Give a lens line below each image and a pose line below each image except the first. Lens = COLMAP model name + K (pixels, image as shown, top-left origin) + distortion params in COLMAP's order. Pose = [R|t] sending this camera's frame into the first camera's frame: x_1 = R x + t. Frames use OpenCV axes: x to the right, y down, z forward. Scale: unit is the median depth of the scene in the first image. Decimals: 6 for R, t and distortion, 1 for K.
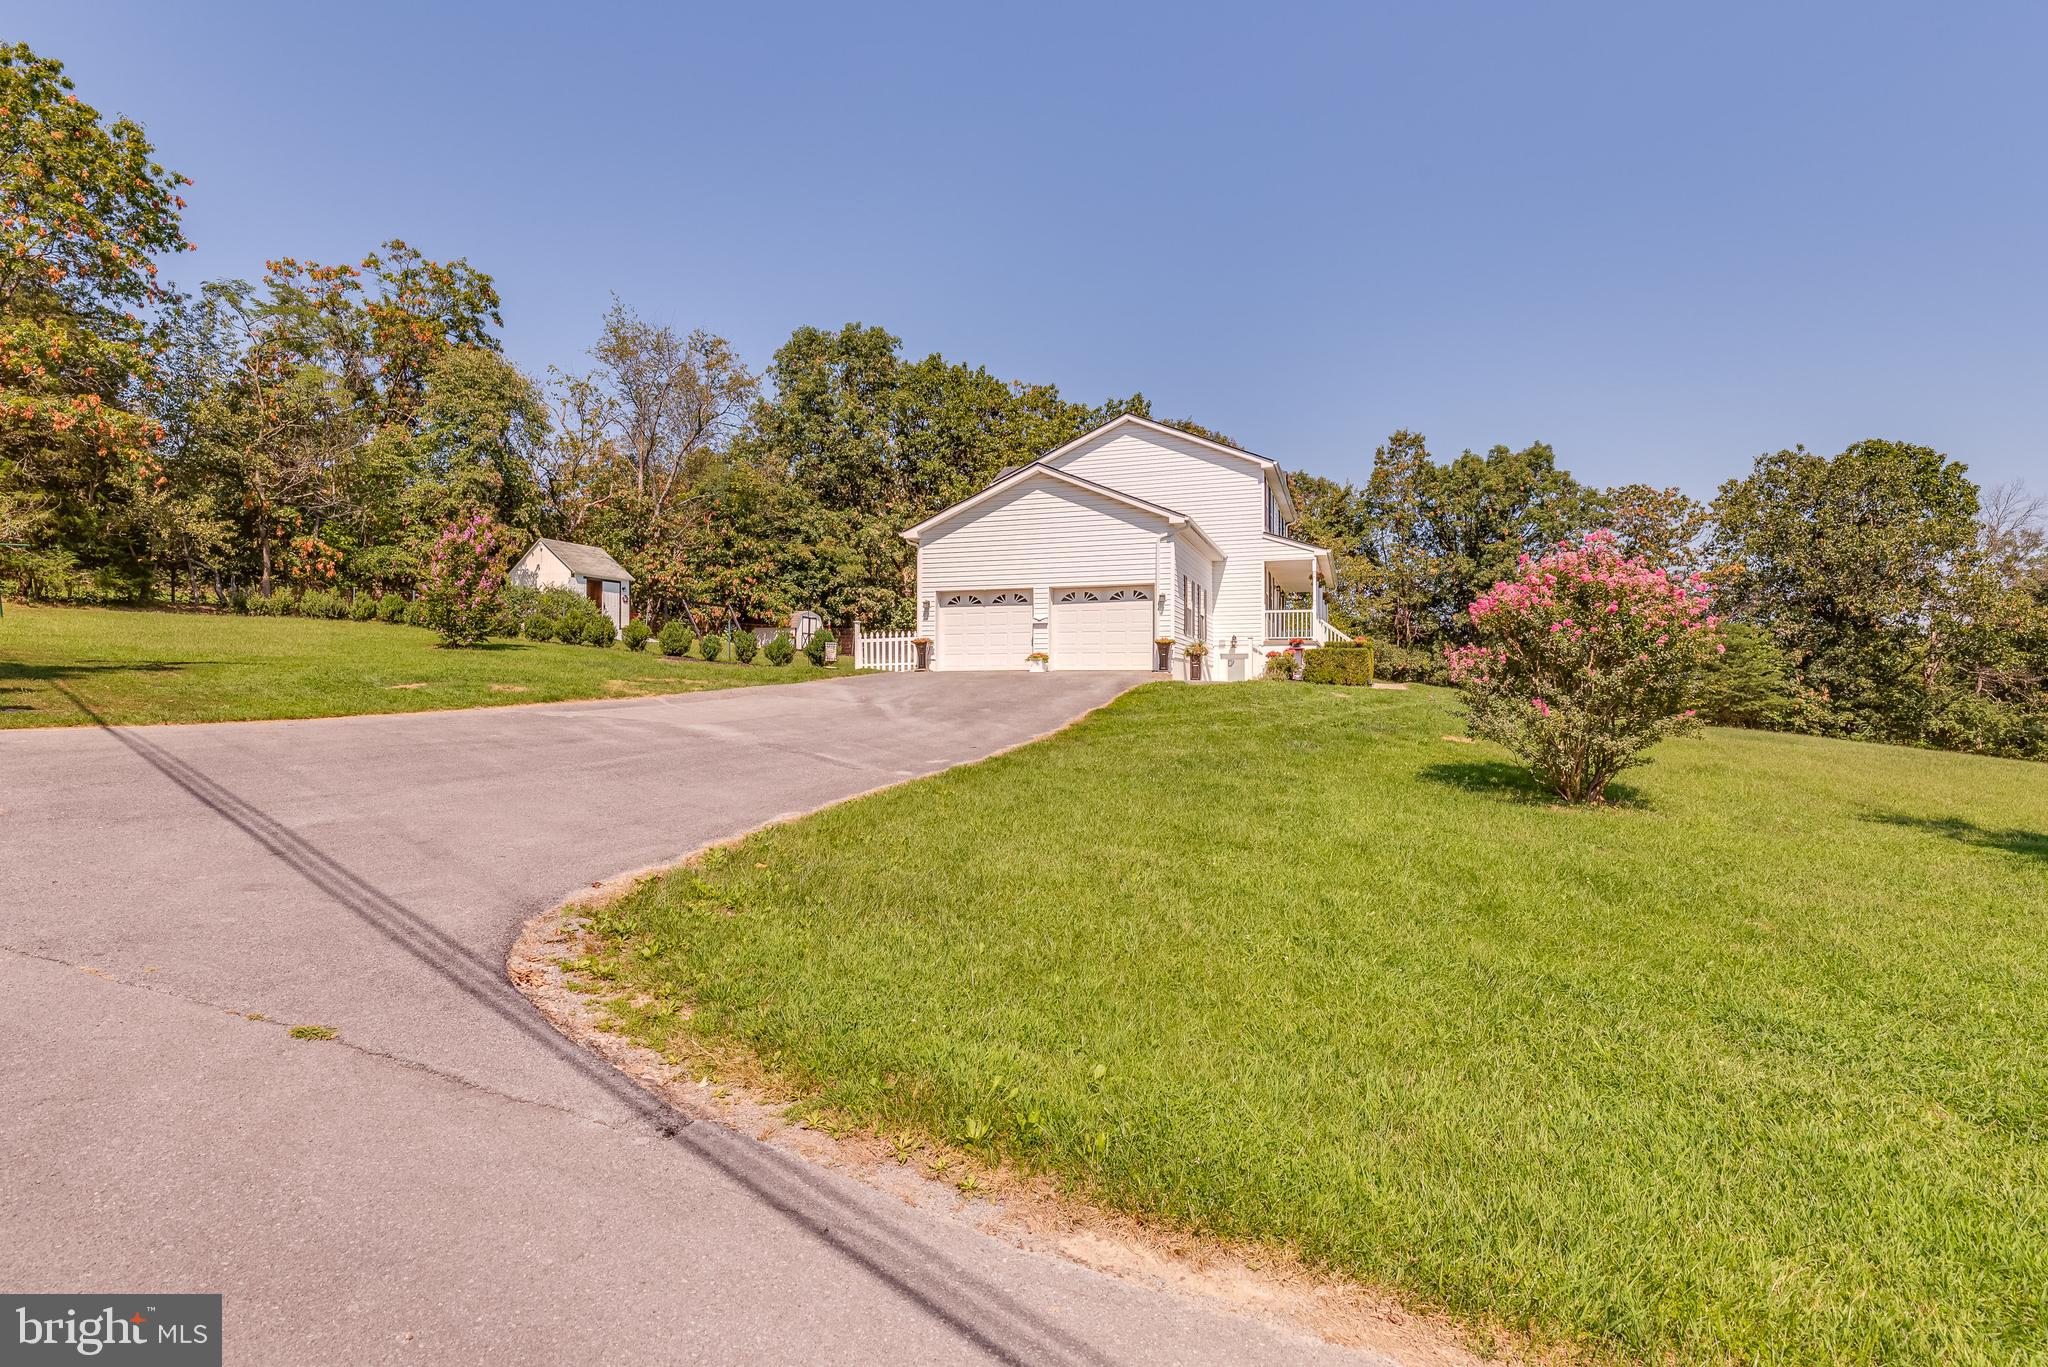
lens RADIAL K [[984.9, 0, 1023.2], [0, 984.9, 694.0], [0, 0, 1]] dist [-0.004638, 0.003153]
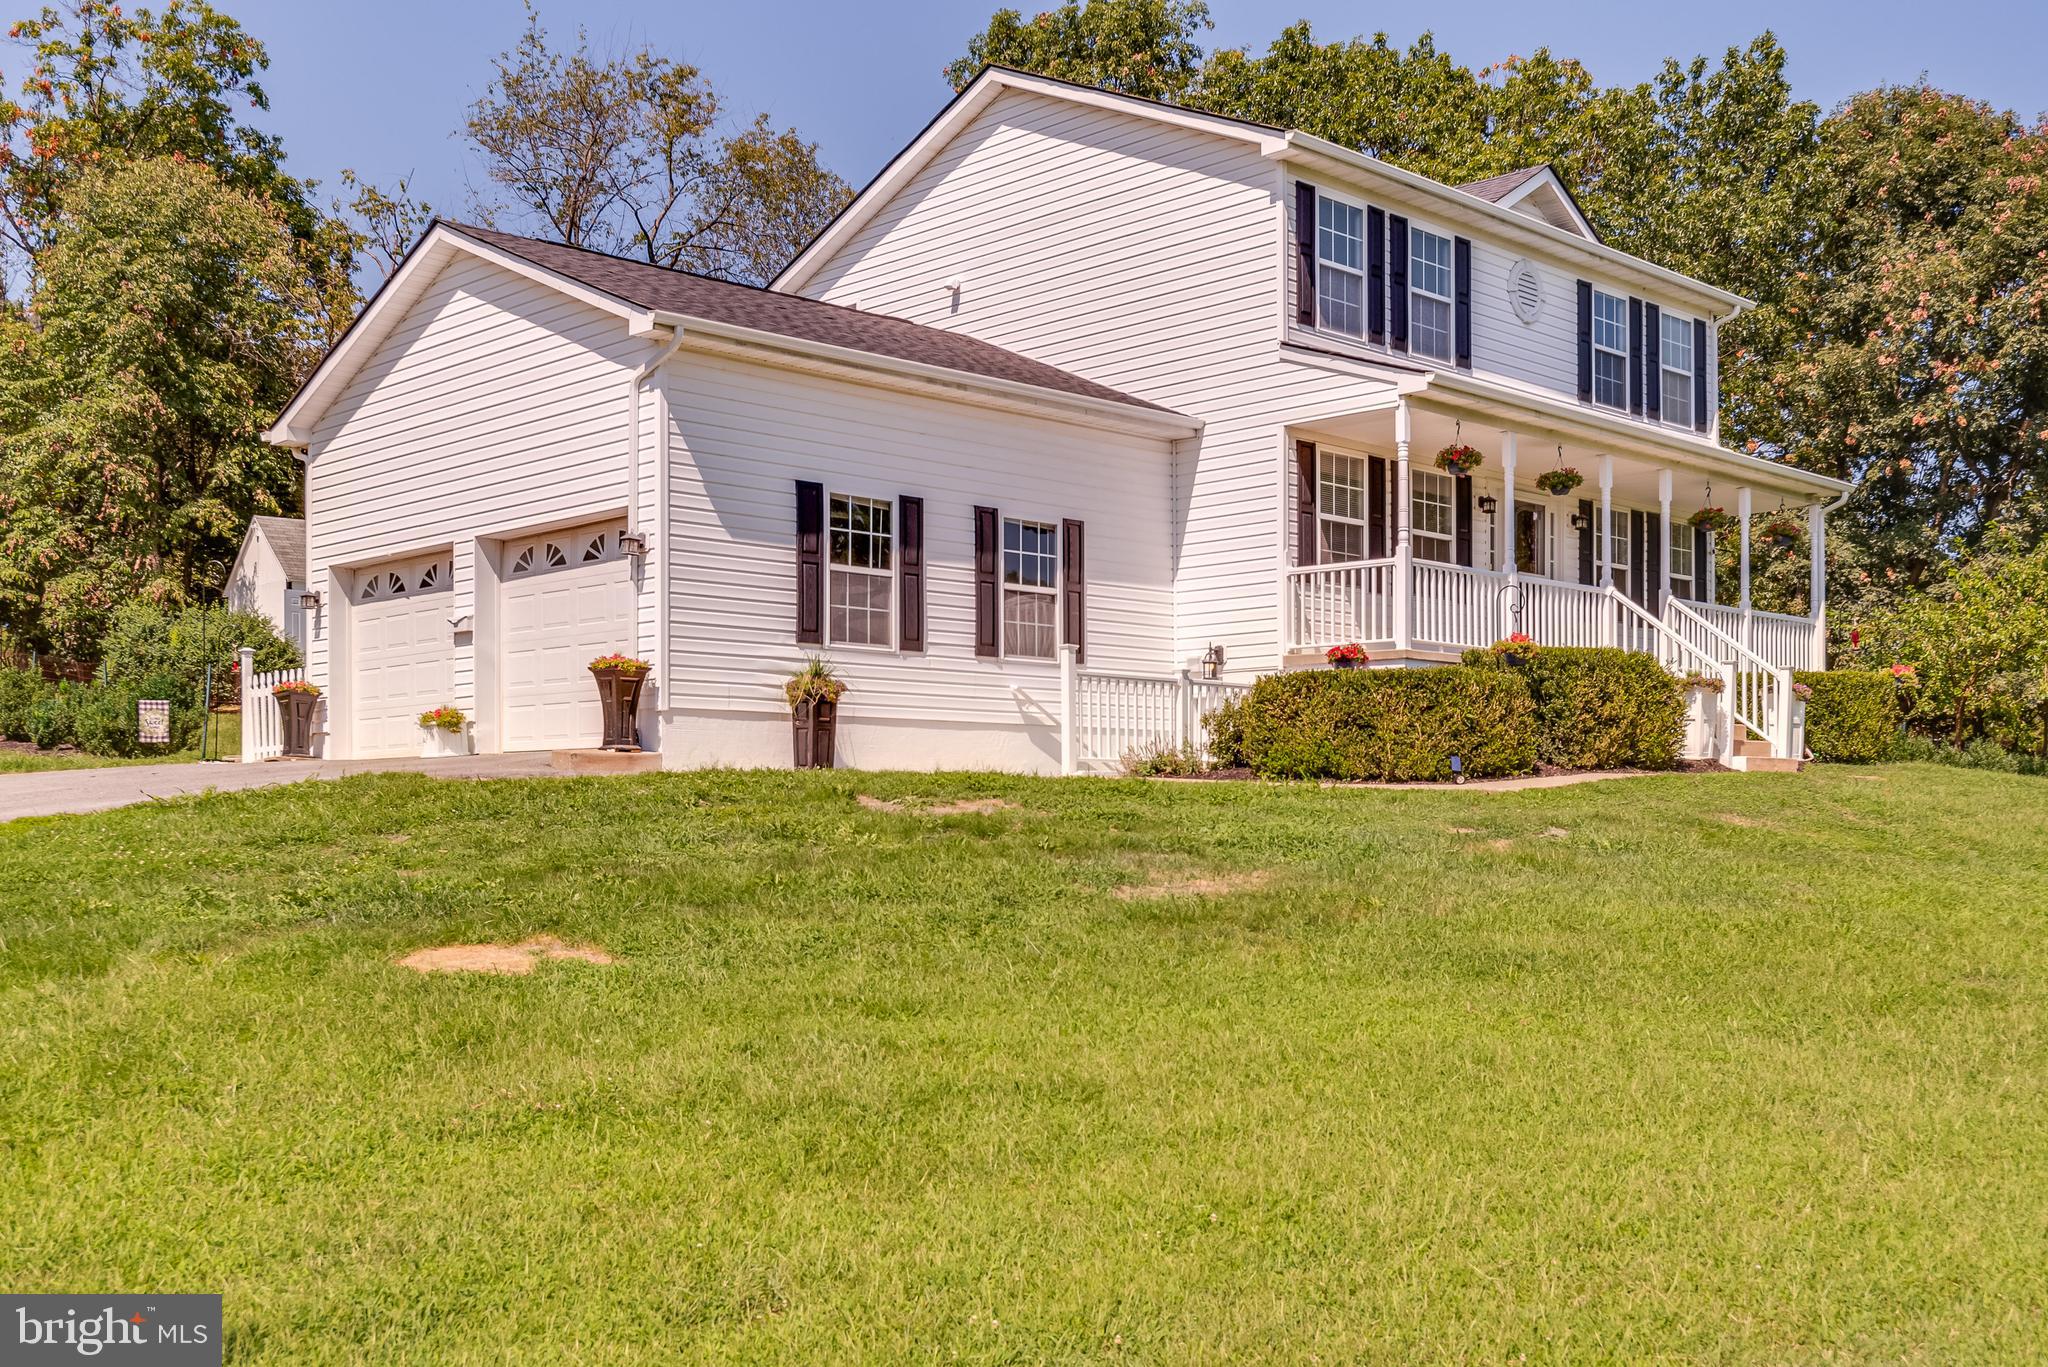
lens RADIAL K [[2093.0, 0, 1082.8], [0, 2093.0, 803.0], [0, 0, 1]] dist [0.000137, 0.000000]
pose [[0.898738, -0.010386, -0.438364, 0.386388], [0.007106, 0.999933, -0.009123, 0.002869], [0.438429, 0.005084, 0.898751, 0.238796]]
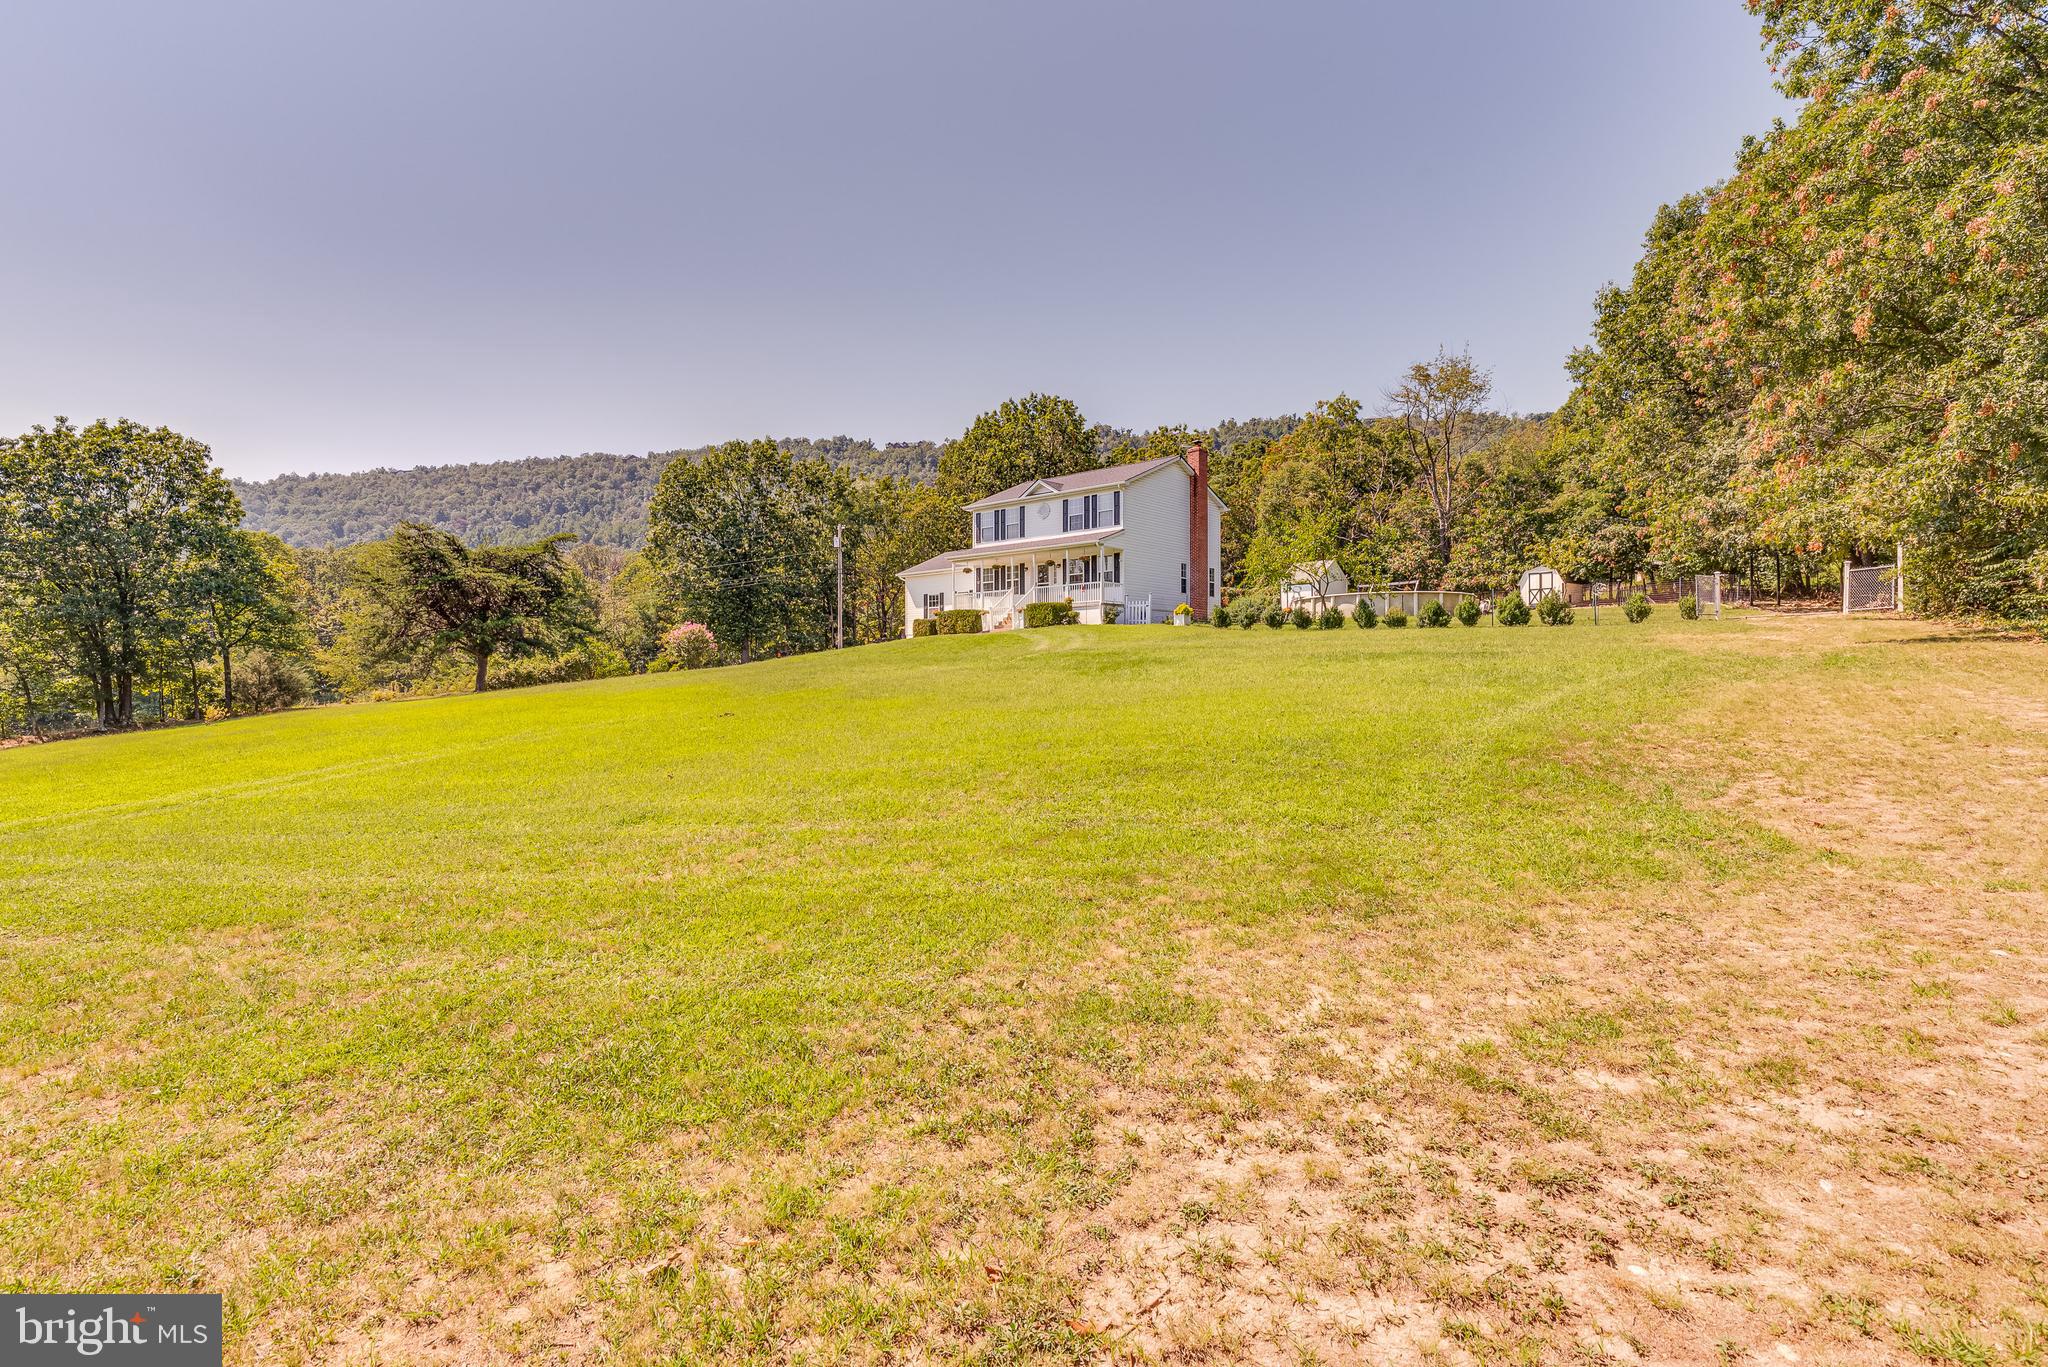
lens RADIAL K [[984.9, 0, 1020.6], [0, 984.9, 672.0], [0, 0, 1]] dist [-0.004638, 0.003153]
pose [[-0.387884, -0.010477, -0.921649, 1.324404], [0.004934, 0.999897, -0.013443, 0.050277], [0.921695, -0.009761, -0.387792, 1.302517]]
